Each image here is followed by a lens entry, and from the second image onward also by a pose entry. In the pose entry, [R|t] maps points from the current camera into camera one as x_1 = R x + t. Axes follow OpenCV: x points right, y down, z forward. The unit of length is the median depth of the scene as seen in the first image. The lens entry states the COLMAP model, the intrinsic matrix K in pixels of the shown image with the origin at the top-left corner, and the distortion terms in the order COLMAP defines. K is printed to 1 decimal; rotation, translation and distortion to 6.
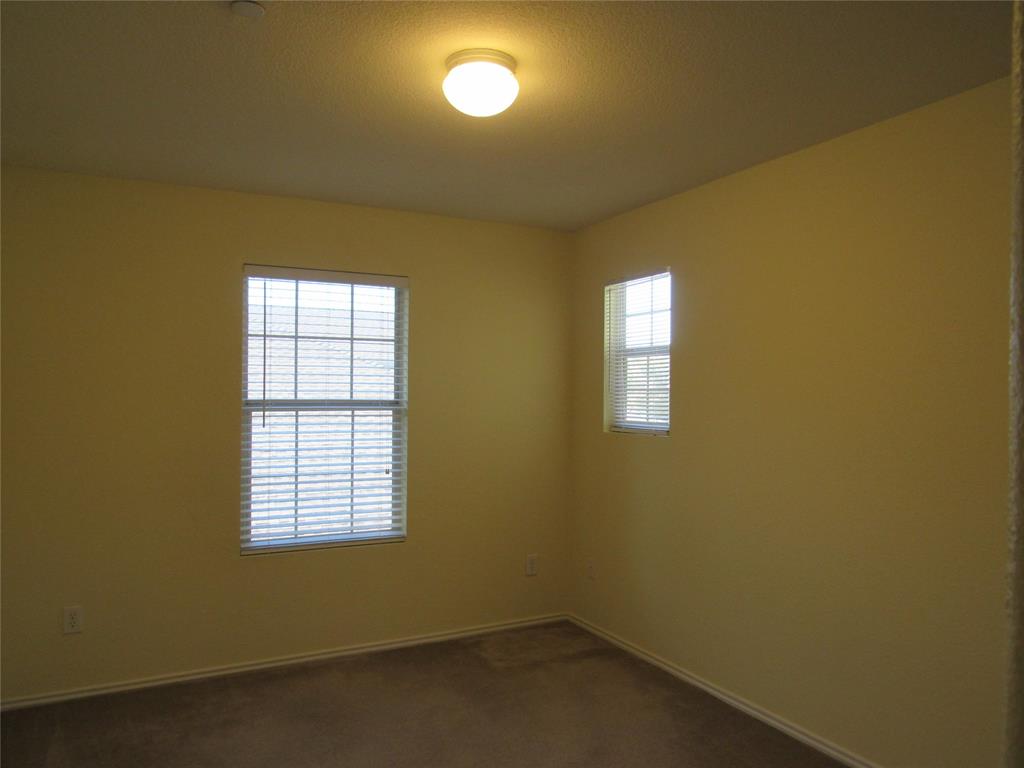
lens RADIAL K [[777.6, 0, 509.5], [0, 777.6, 387.7], [0, 0, 1]] dist [0.019547, -0.037734]
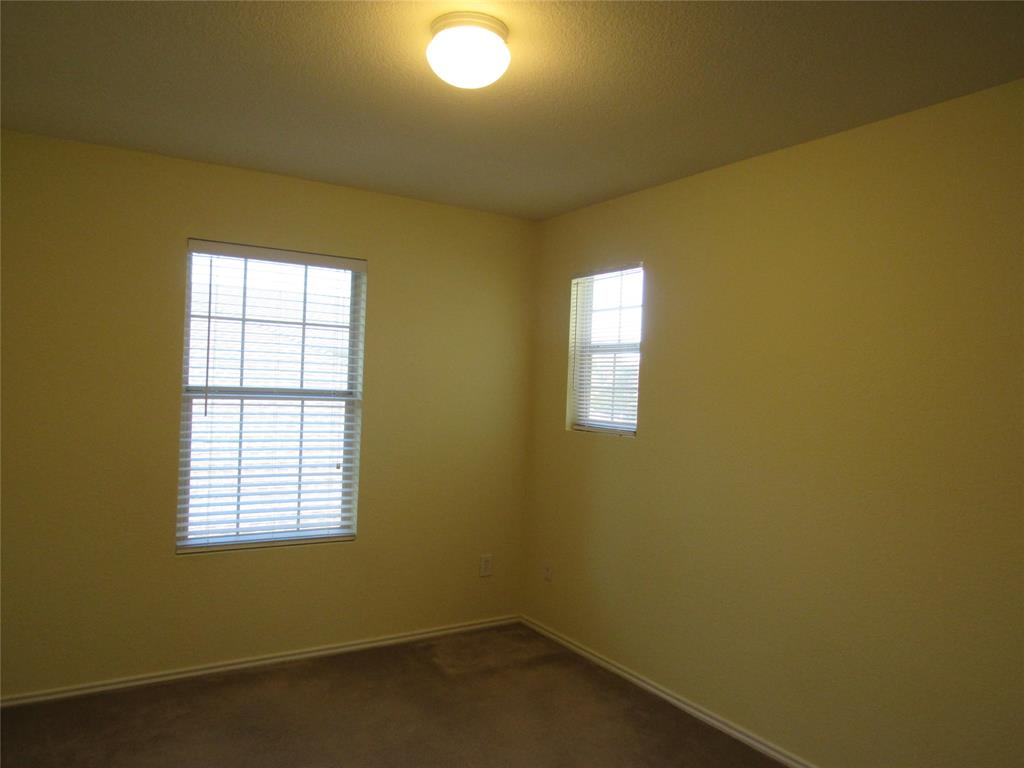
lens RADIAL K [[777.6, 0, 513.2], [0, 777.6, 387.3], [0, 0, 1]] dist [0.019547, -0.037734]
pose [[0.996045, 0.031104, 0.083230, -0.028287], [-0.032046, 0.999436, 0.010004, -0.004016], [-0.082872, -0.012631, 0.996480, 0.045849]]
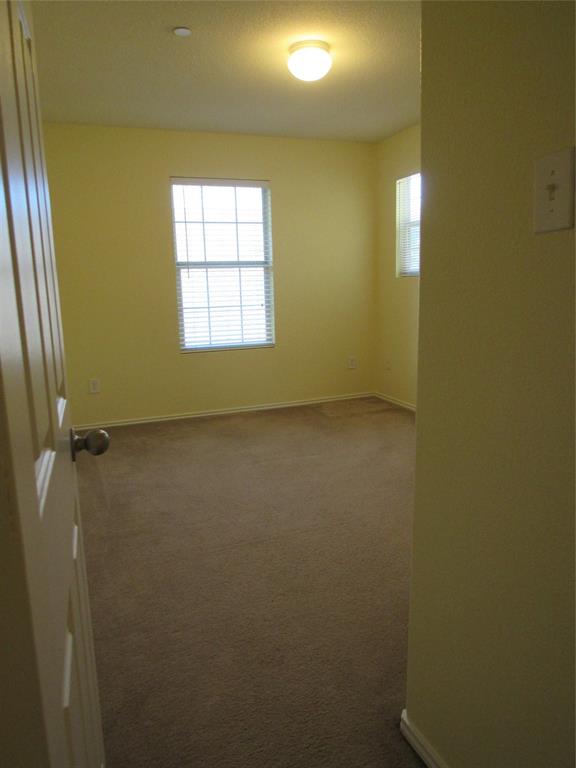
lens RADIAL K [[583.2, 0, 290.3], [0, 583.2, 384.0], [0, 0, 1]] dist [0.019547, -0.037734]
pose [[0.995106, -0.014348, -0.097763, 0.021701], [0.032685, 0.981501, 0.188647, 0.042575], [0.093248, -0.190920, 0.977167, -0.241927]]
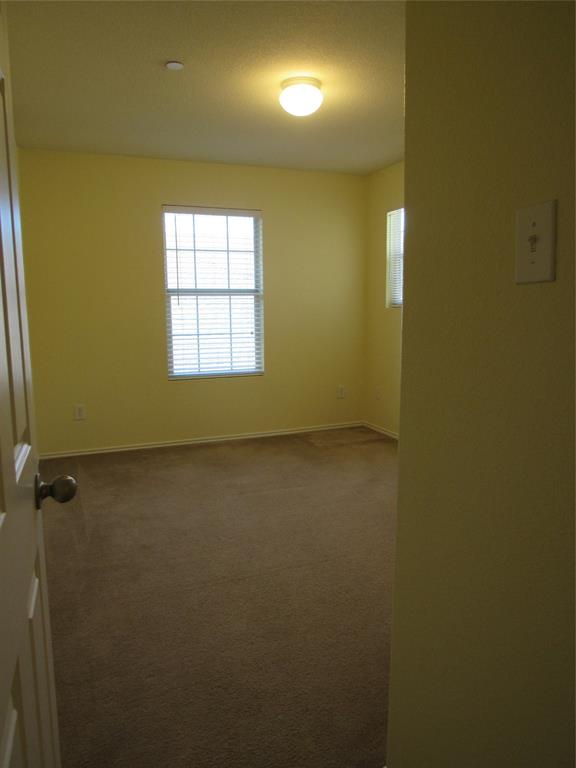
lens RADIAL K [[583.2, 0, 290.0], [0, 583.2, 383.8], [0, 0, 1]] dist [0.019547, -0.037734]
pose [[0.996503, -0.002179, -0.083528, 0.027225], [0.014512, 0.988980, 0.147339, 0.034973], [0.082287, -0.148036, 0.985553, -0.232577]]
